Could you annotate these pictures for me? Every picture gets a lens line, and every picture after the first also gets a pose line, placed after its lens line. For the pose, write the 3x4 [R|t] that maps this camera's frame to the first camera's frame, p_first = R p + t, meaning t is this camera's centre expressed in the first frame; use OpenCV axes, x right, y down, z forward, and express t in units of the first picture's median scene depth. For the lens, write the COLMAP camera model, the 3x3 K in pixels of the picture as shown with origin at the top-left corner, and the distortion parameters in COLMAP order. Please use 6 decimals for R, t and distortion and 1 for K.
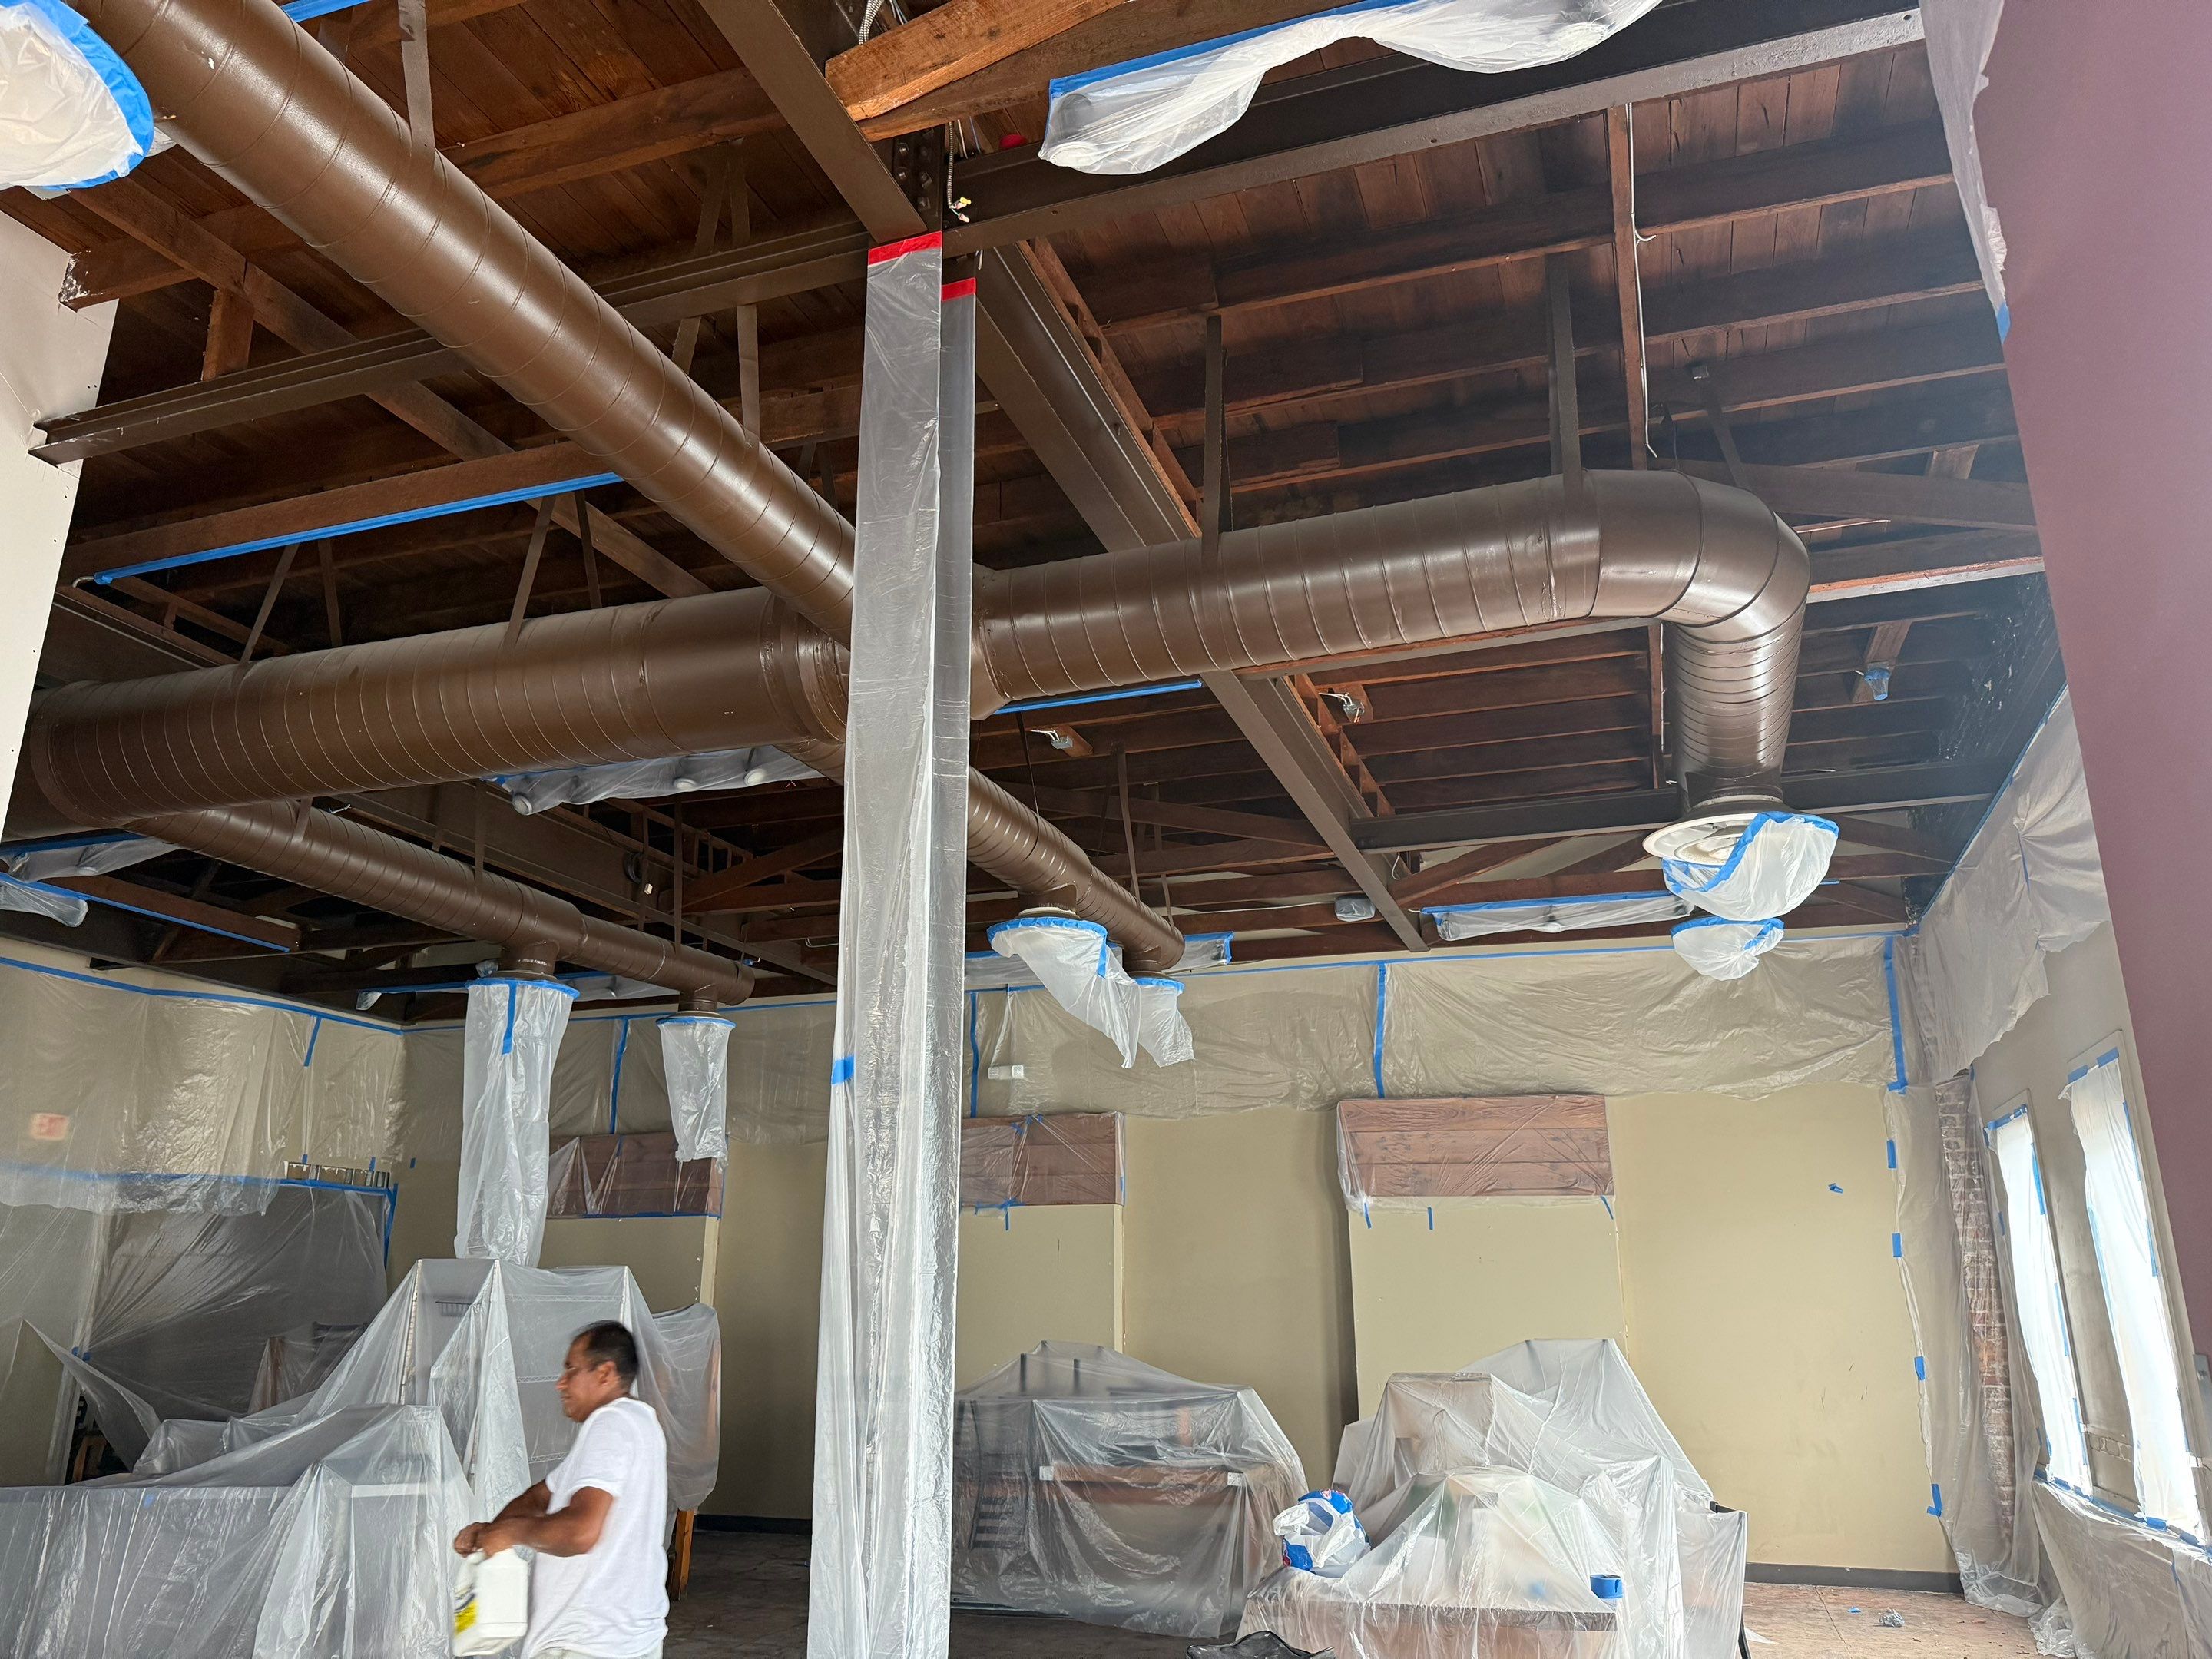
lens RADIAL K [[1577.5, 0, 1100.2], [0, 1577.5, 819.0], [0, 0, 1]] dist [0.029493, -0.030319]
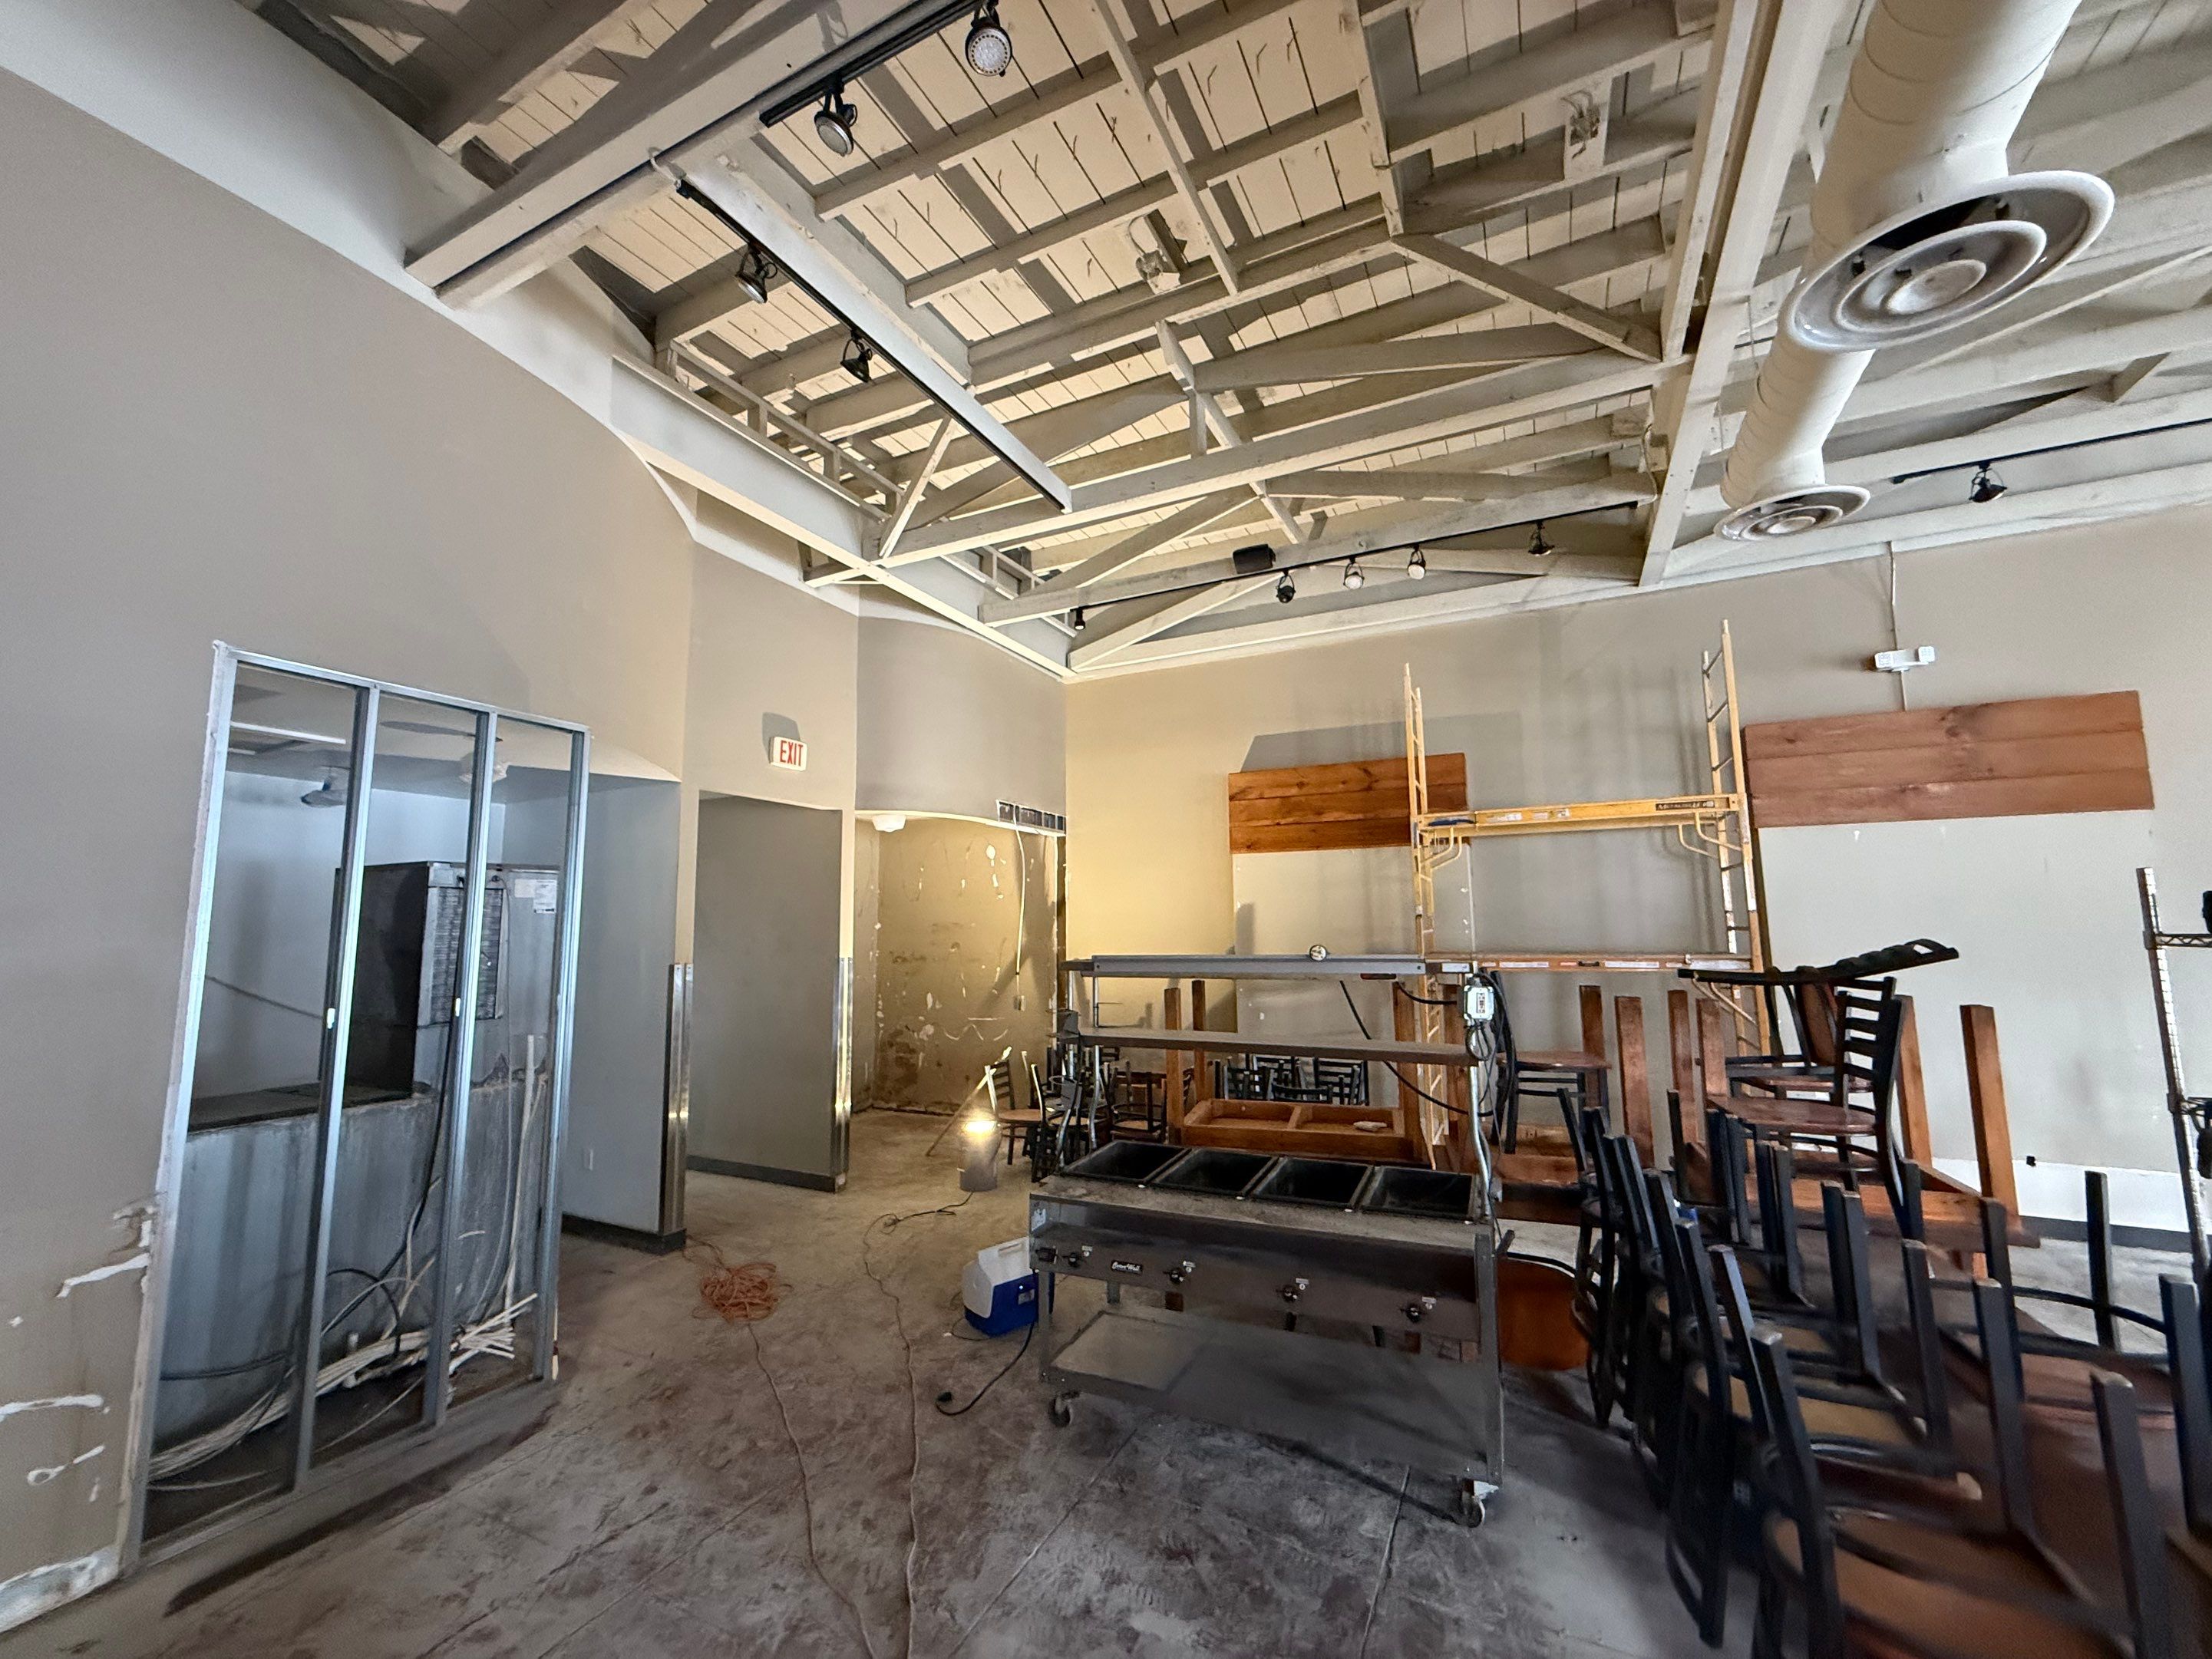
lens RADIAL K [[883.5, 0, 1094.1], [0, 883.5, 831.7], [0, 0, 1]] dist [-0.002389, 0.000623]
pose [[0.991639, -0.025261, -0.126550, -0.567128], [0.048186, 0.982207, 0.181517, 0.204557], [0.119713, -0.186097, 0.975211, 0.700096]]
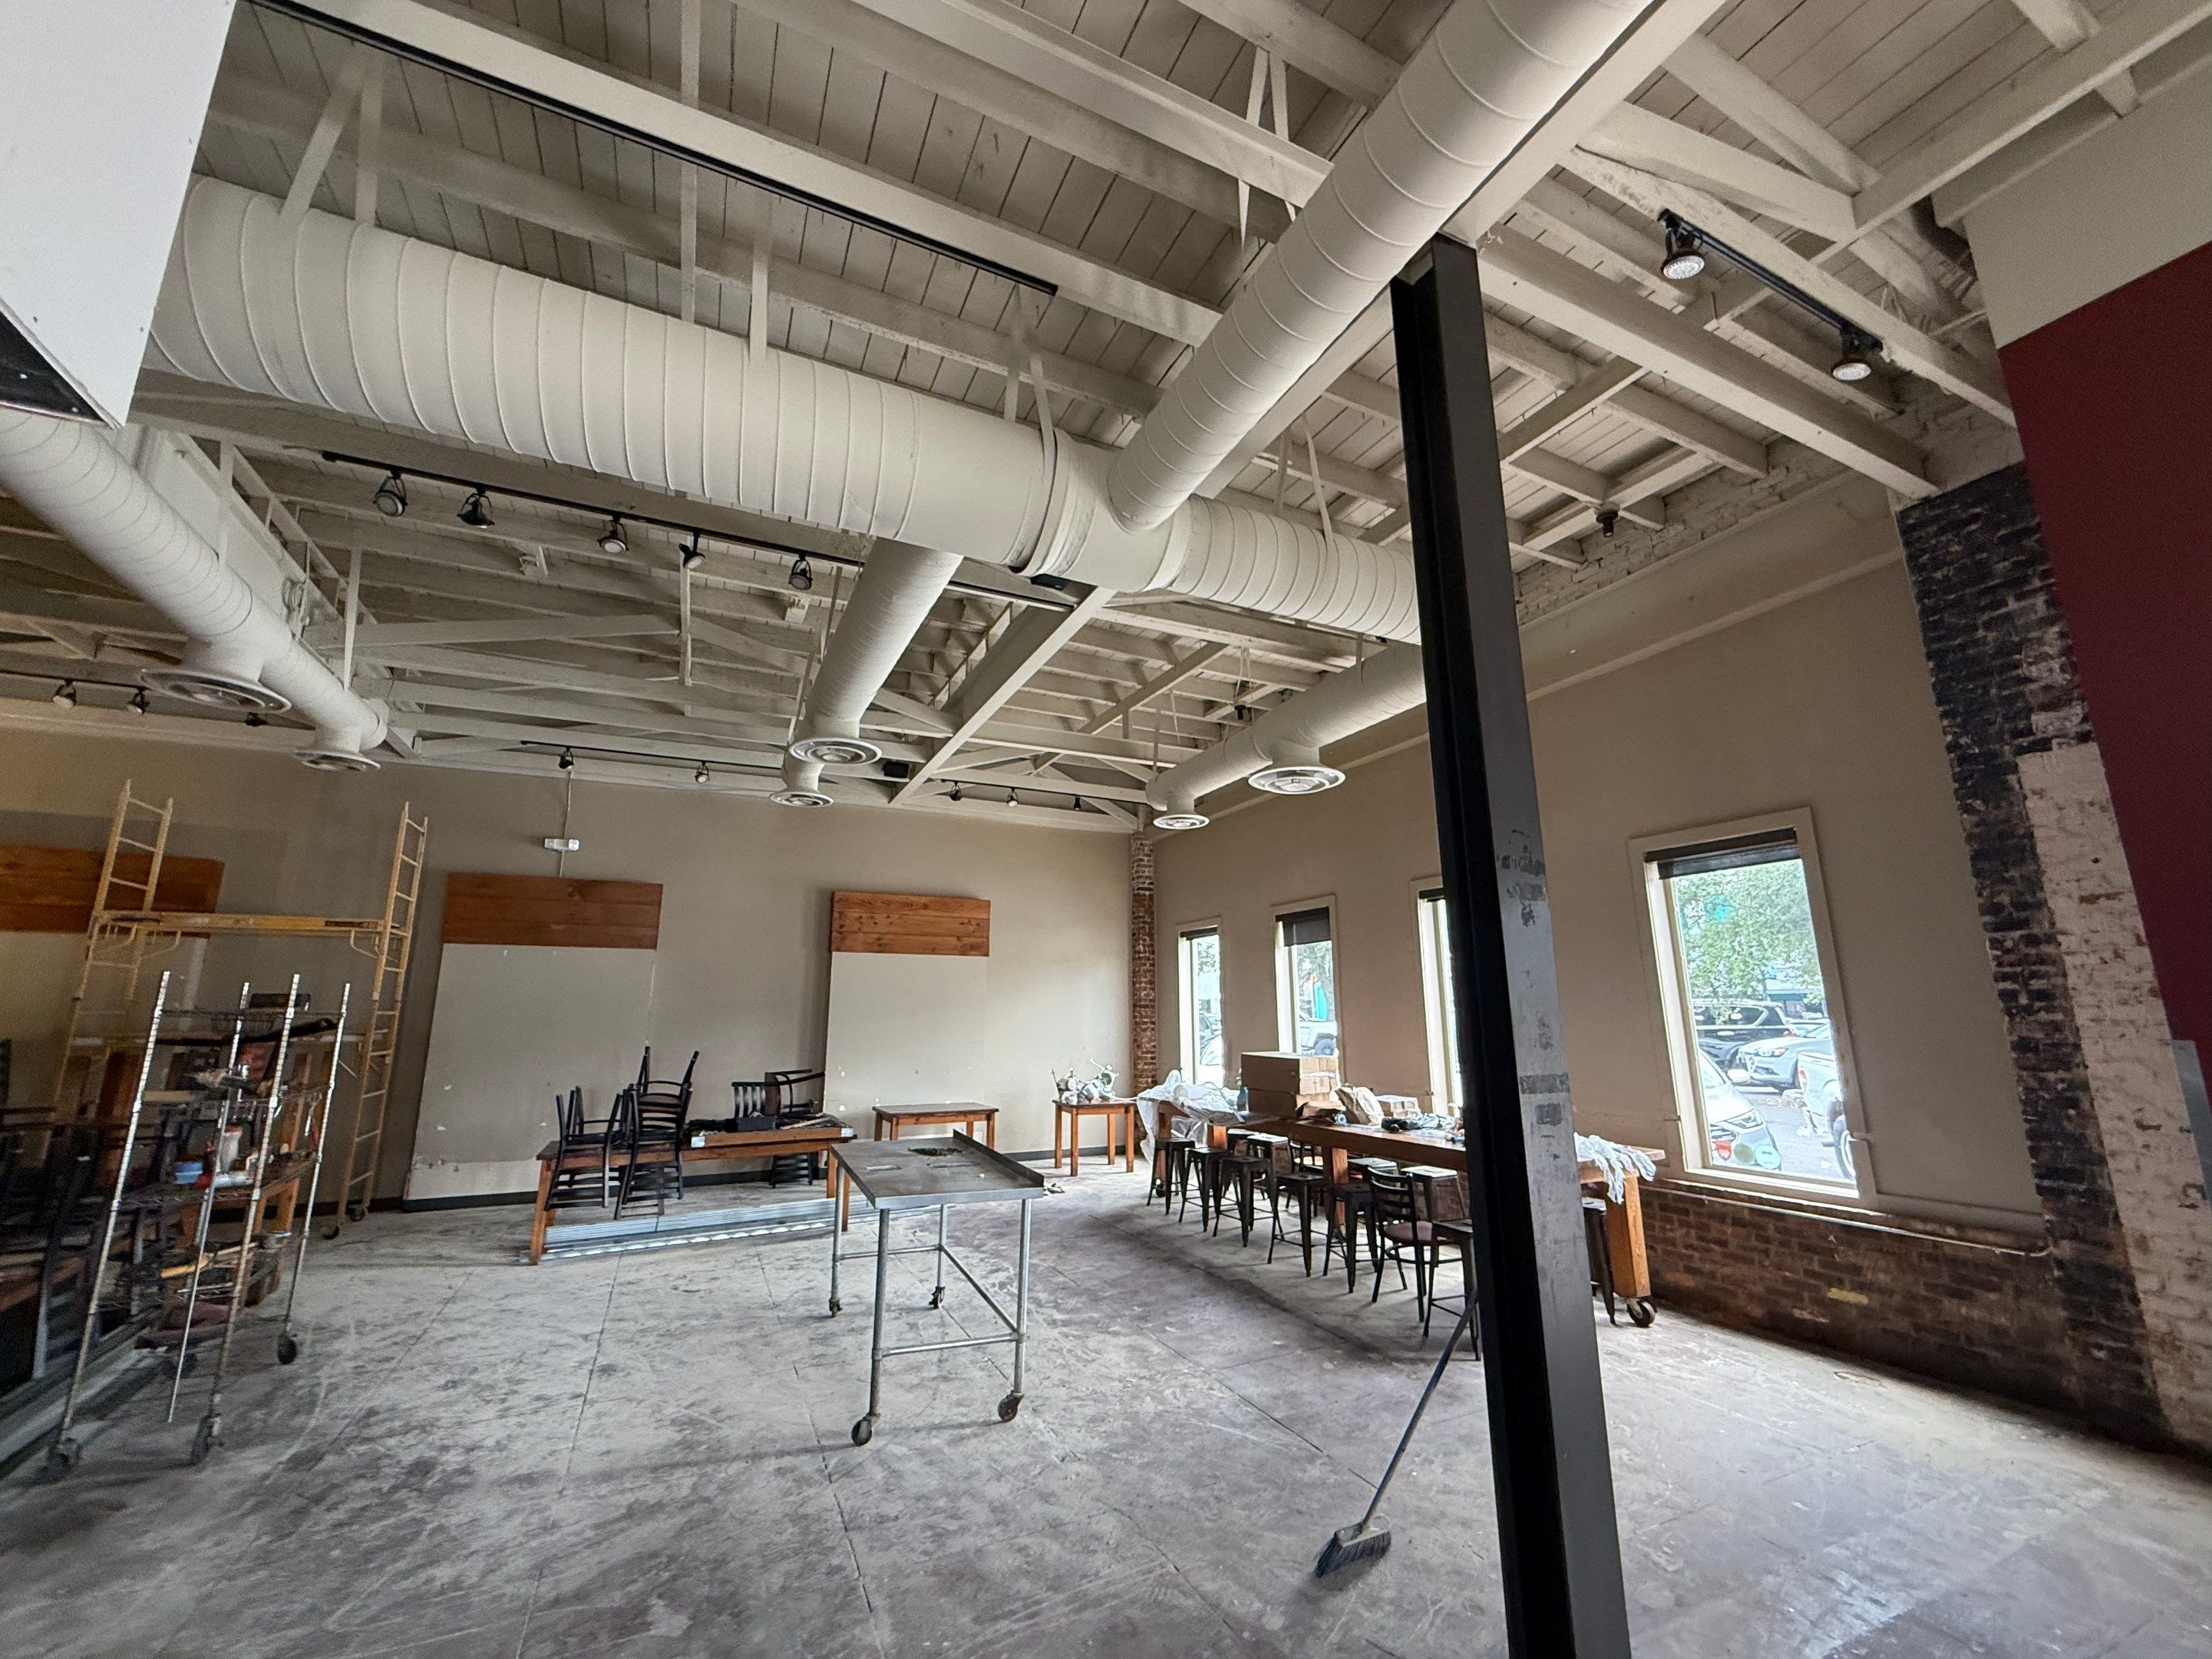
lens RADIAL K [[883.5, 0, 1100.9], [0, 883.5, 828.9], [0, 0, 1]] dist [-0.002389, 0.000623]
pose [[0.715447, 0.142873, 0.683903, -0.330876], [-0.202725, 0.979207, 0.007512, 0.077466], [-0.668609, -0.144019, 0.729534, 0.263531]]
